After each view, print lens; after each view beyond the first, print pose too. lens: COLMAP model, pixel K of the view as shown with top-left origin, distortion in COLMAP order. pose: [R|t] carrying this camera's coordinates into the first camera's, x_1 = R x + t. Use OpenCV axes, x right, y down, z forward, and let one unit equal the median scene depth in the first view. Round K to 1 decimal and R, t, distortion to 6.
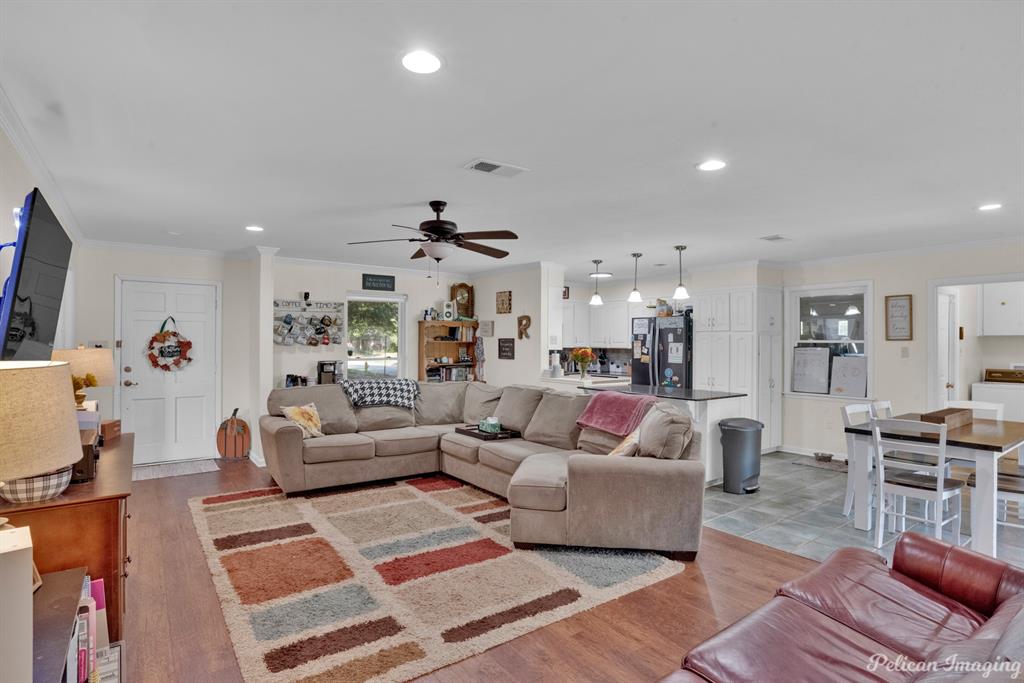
lens RADIAL K [[525.3, 0, 523.0], [0, 525.3, 340.4], [0, 0, 1]] dist [-0.037472, 0.016221]
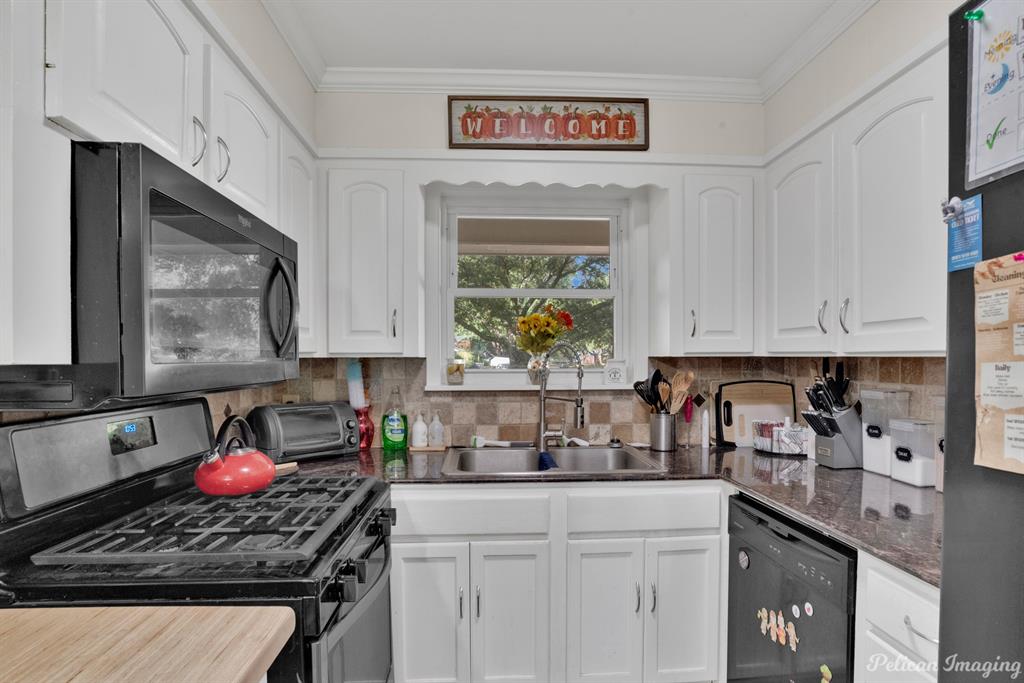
lens RADIAL K [[525.3, 0, 523.9], [0, 525.3, 368.7], [0, 0, 1]] dist [-0.037472, 0.016221]
pose [[0.836014, 0.004035, -0.548694, 0.265774], [0.011387, 0.999630, 0.024701, 0.022313], [0.548591, -0.026898, 0.835658, 1.222952]]
